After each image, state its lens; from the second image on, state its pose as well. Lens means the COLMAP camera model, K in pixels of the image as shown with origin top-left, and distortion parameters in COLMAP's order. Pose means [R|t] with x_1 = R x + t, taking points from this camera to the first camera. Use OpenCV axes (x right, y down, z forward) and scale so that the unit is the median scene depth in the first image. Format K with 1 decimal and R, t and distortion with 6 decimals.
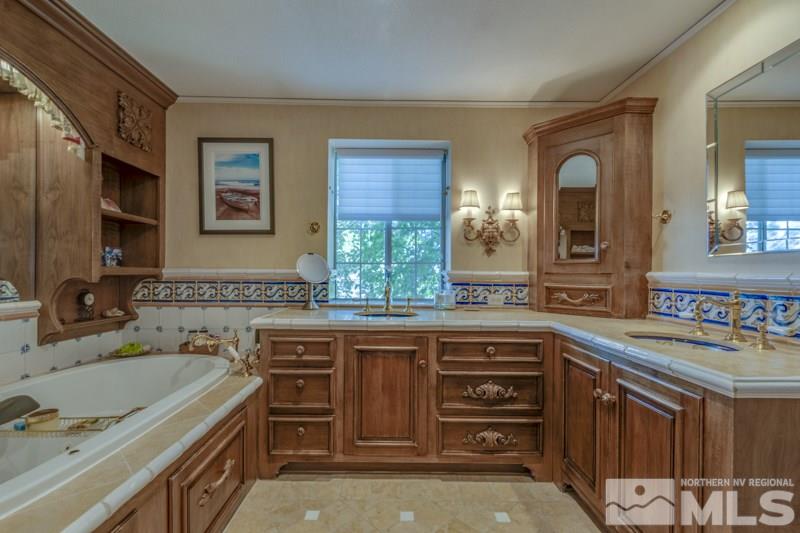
lens RADIAL K [[363.8, 0, 398.5], [0, 363.8, 270.1], [0, 0, 1]] dist [0.002536, -0.000442]
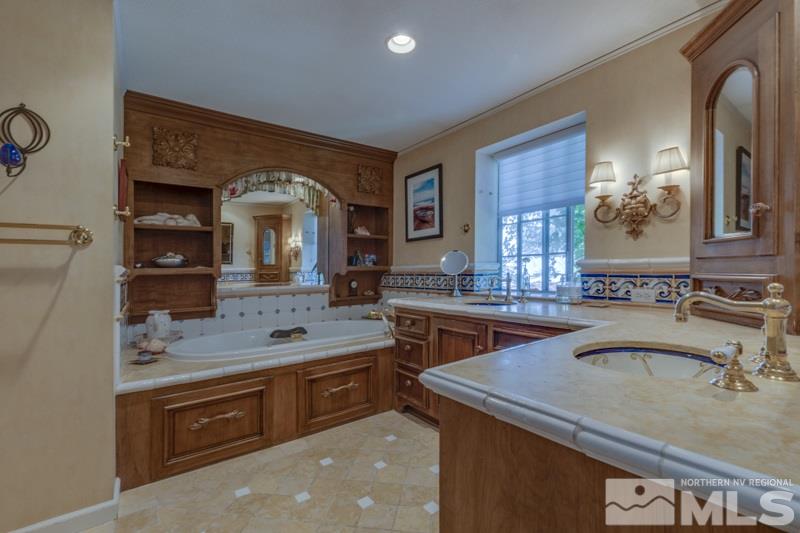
lens RADIAL K [[360.1, 0, 398.6], [0, 360.1, 258.4], [0, 0, 1]] dist [0.001737, -0.000012]
pose [[0.564901, -0.044028, -0.823983, 0.629626], [0.029795, 0.999013, -0.032954, 0.013880], [0.824620, -0.005935, 0.565656, 0.154203]]
